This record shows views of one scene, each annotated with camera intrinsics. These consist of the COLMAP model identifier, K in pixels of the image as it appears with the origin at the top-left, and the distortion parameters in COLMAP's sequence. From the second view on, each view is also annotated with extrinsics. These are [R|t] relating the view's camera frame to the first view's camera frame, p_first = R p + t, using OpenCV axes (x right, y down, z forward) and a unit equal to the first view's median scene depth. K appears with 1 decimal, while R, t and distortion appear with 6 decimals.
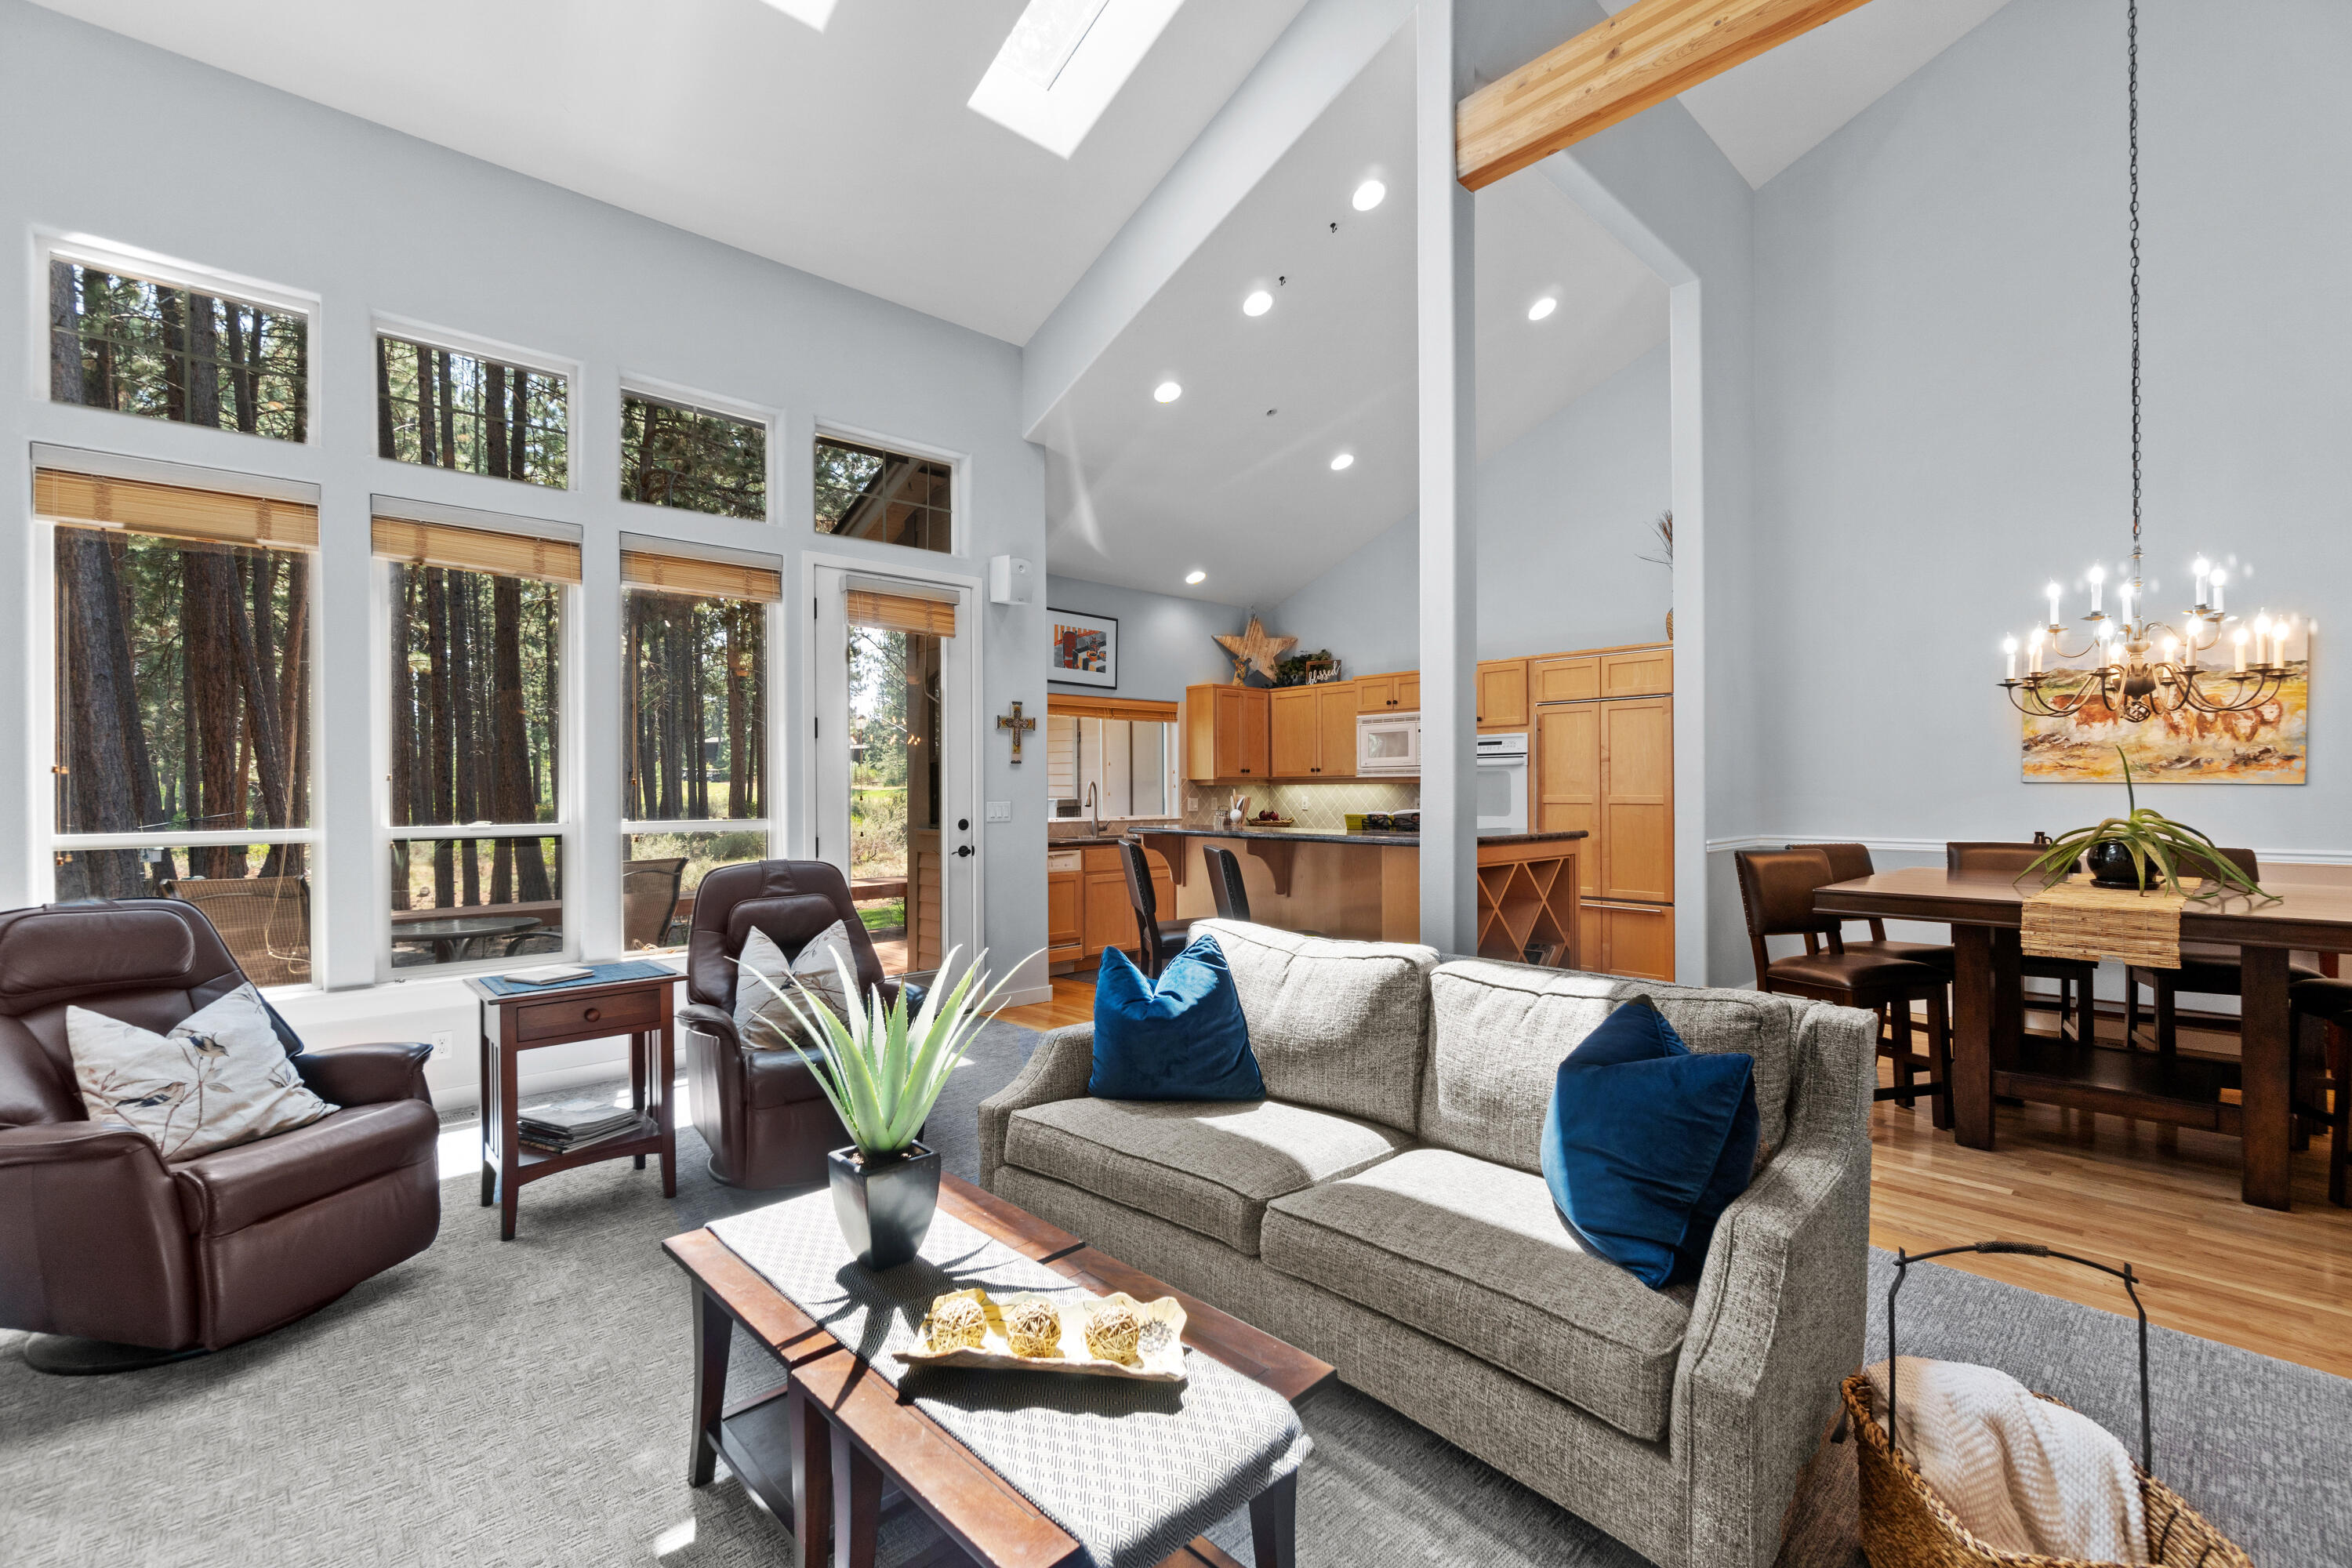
lens RADIAL K [[1008.7, 0, 1198.9], [0, 1008.7, 782.3], [0, 0, 1]] dist [-0.002127, -0.000239]
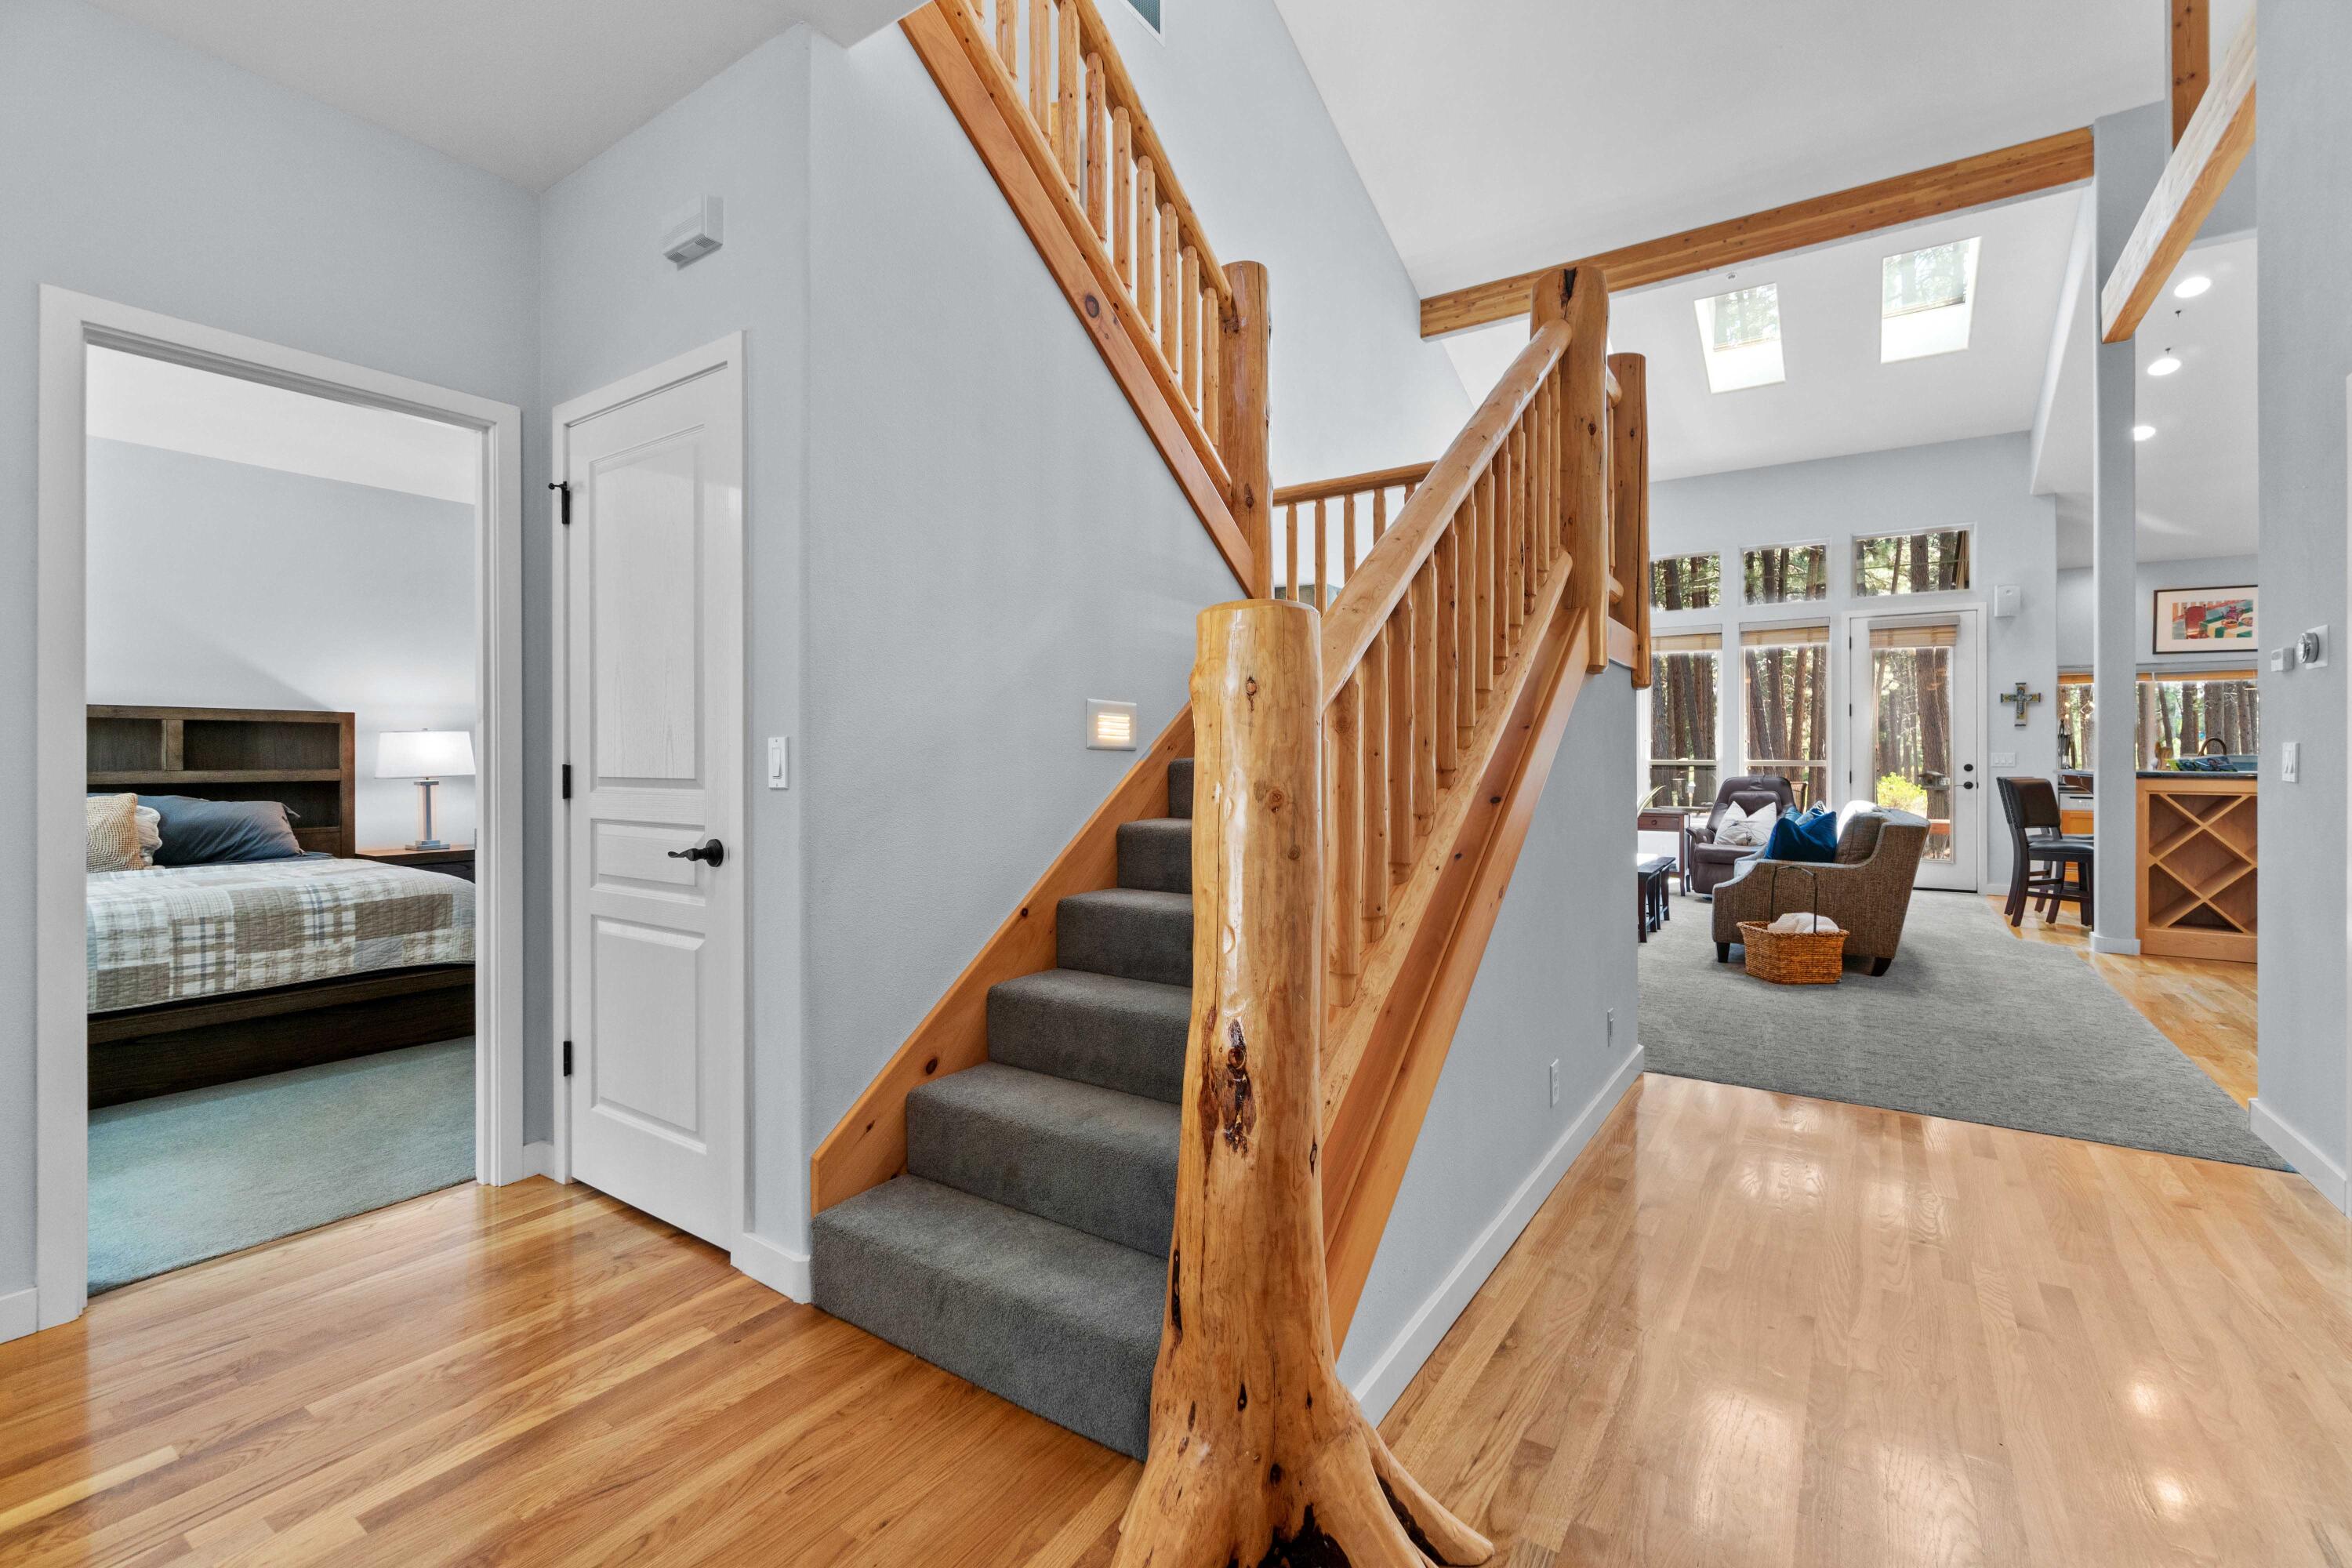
lens RADIAL K [[1008.7, 0, 1192.8], [0, 1008.7, 765.1], [0, 0, 1]] dist [-0.002127, -0.000239]
pose [[0.219143, 0.012731, -0.975610, 1.358110], [0.000478, 0.999913, 0.013156, 0.024333], [0.975693, -0.003349, 0.219118, -0.643206]]
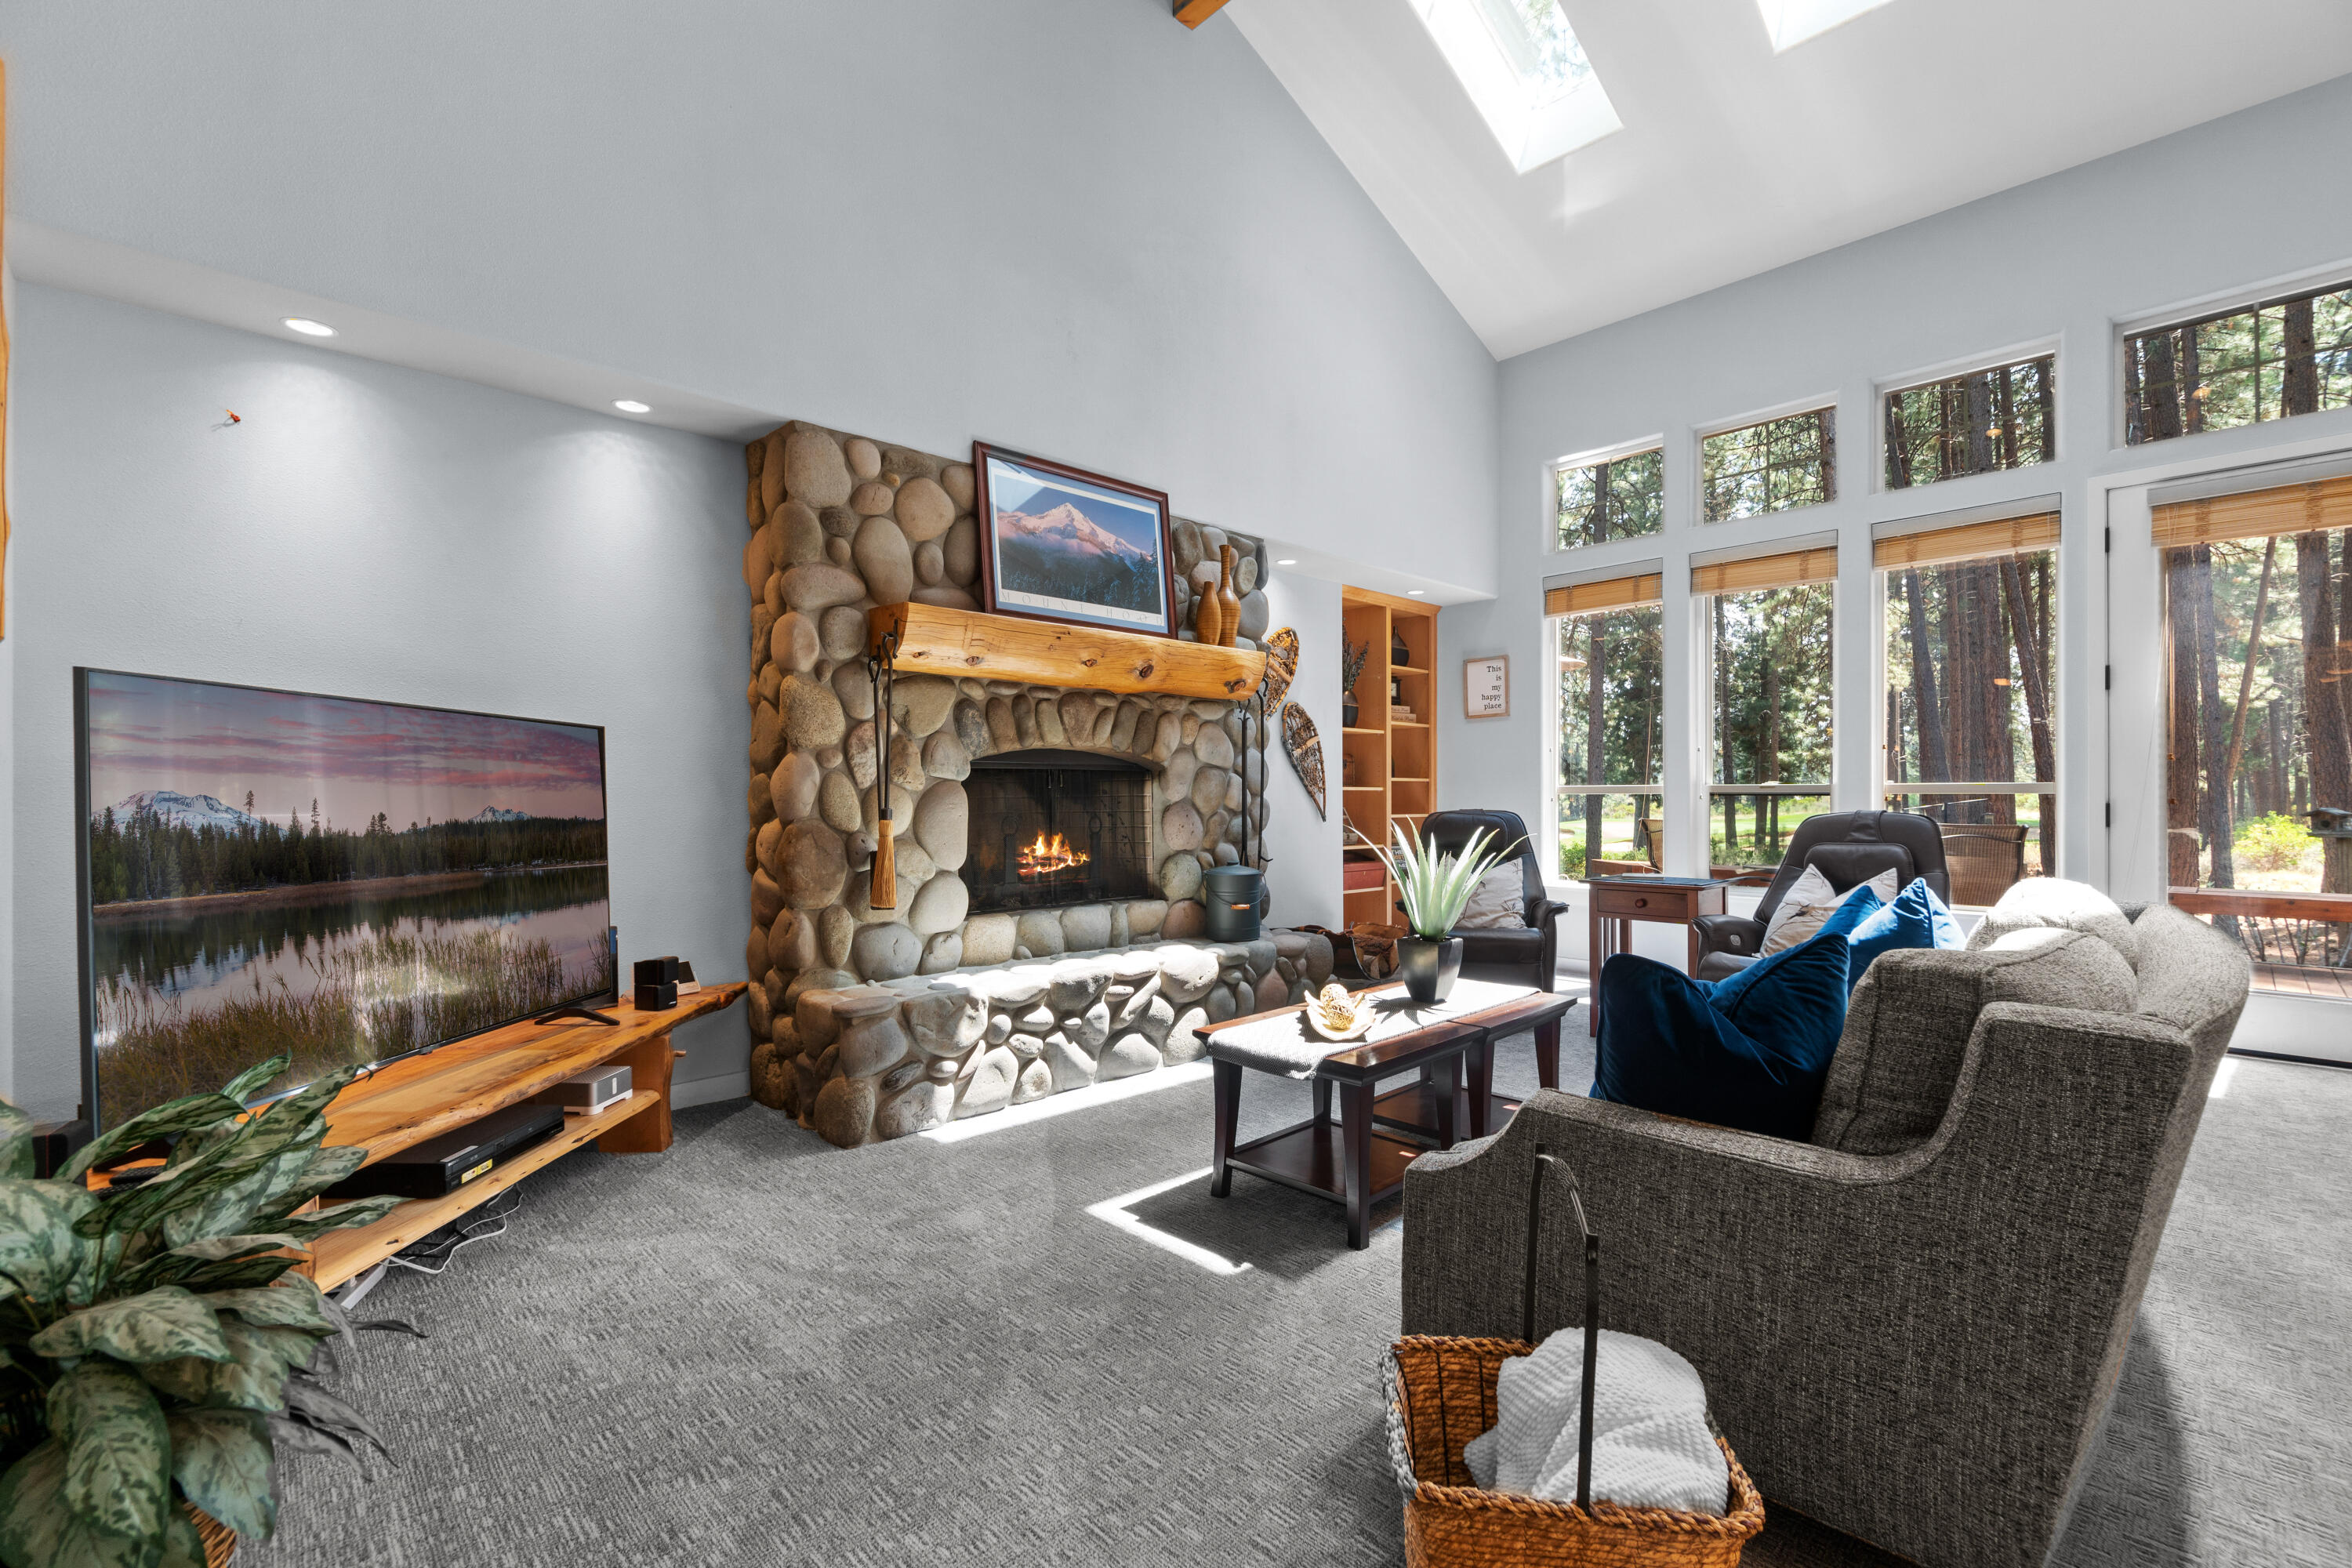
lens RADIAL K [[1008.7, 0, 1182.0], [0, 1008.7, 802.4], [0, 0, 1]] dist [-0.002127, -0.000239]
pose [[-0.002401, 0.008639, -0.999960, 0.604262], [0.005804, 0.999946, 0.008625, 0.051296], [0.999980, -0.005784, -0.002451, 0.250779]]
